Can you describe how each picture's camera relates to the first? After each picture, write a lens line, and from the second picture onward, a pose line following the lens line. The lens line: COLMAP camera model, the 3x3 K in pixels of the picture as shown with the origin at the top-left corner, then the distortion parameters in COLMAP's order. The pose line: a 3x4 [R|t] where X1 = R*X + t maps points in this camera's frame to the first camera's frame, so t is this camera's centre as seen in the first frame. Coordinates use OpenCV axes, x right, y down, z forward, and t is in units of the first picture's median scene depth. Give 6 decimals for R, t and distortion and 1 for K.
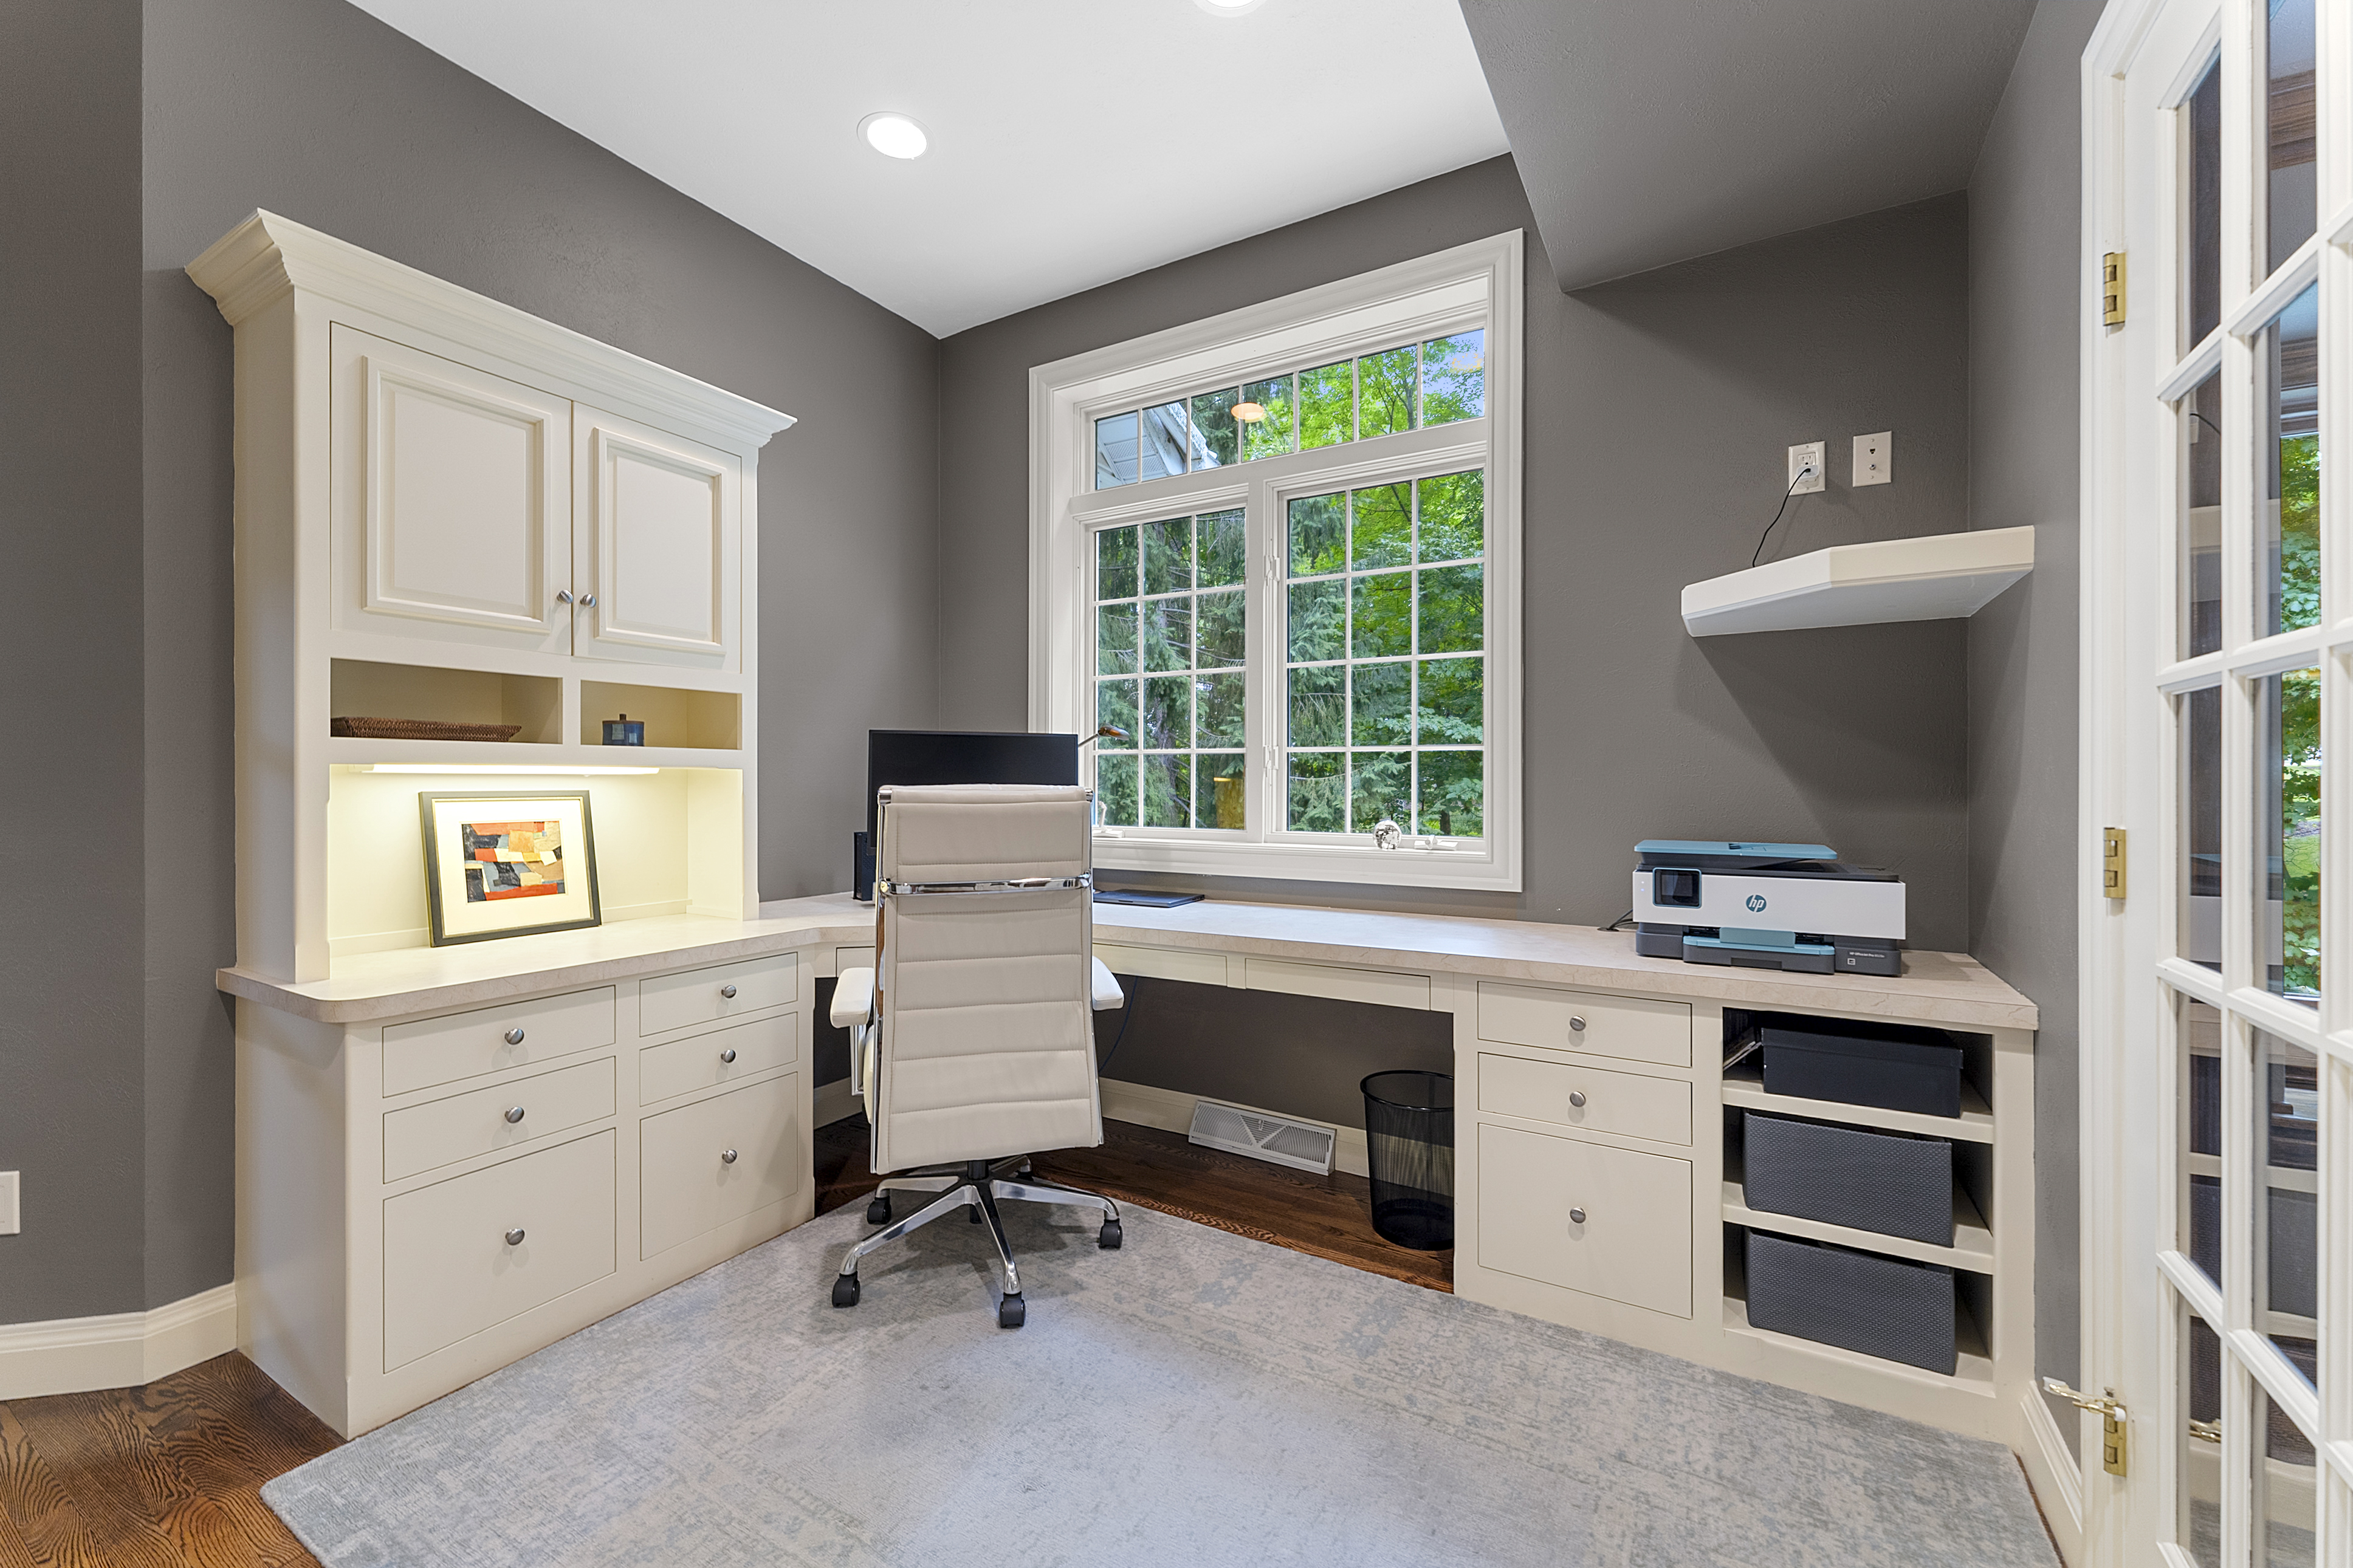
lens RADIAL K [[961.5, 0, 1170.3], [0, 961.5, 783.8], [0, 0, 1]] dist [0.003941, -0.000272]
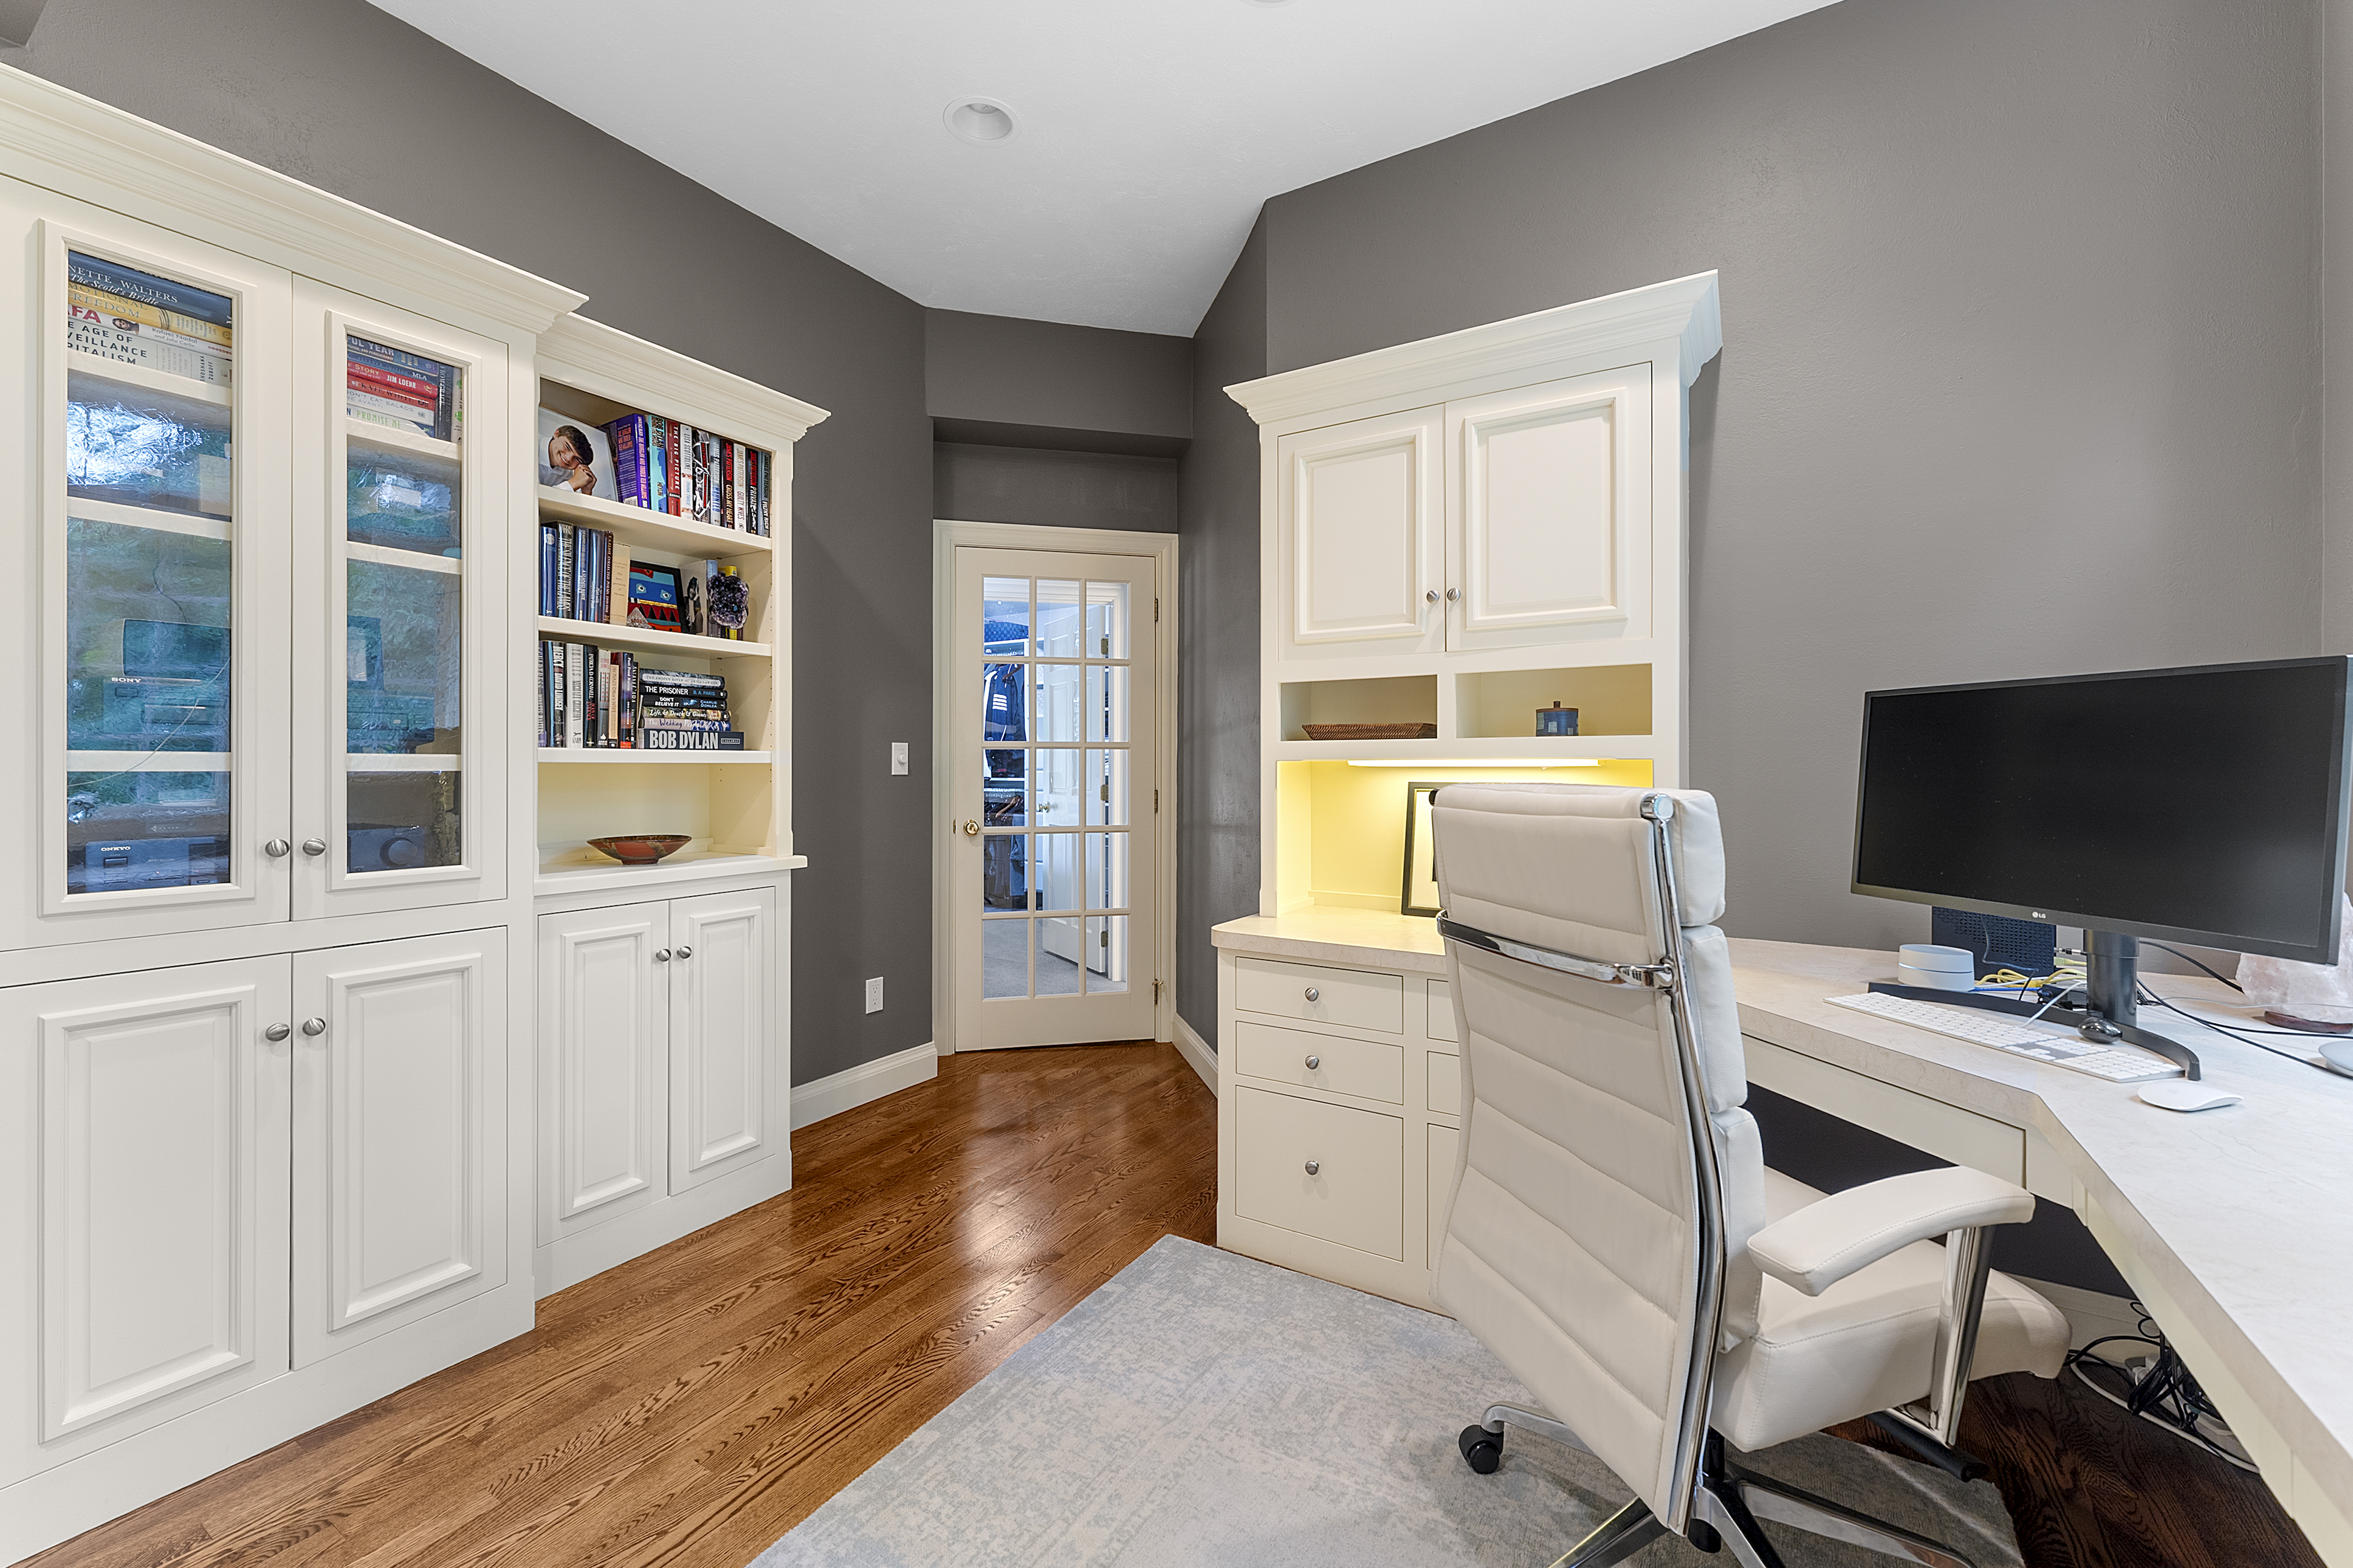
lens RADIAL K [[961.5, 0, 1169.3], [0, 961.5, 767.0], [0, 0, 1]] dist [0.003941, -0.000272]
pose [[-0.033790, 0.000740, -0.999429, 0.421262], [-0.001385, 0.999999, 0.000787, -0.010886], [0.999428, 0.001411, -0.033789, 0.759711]]
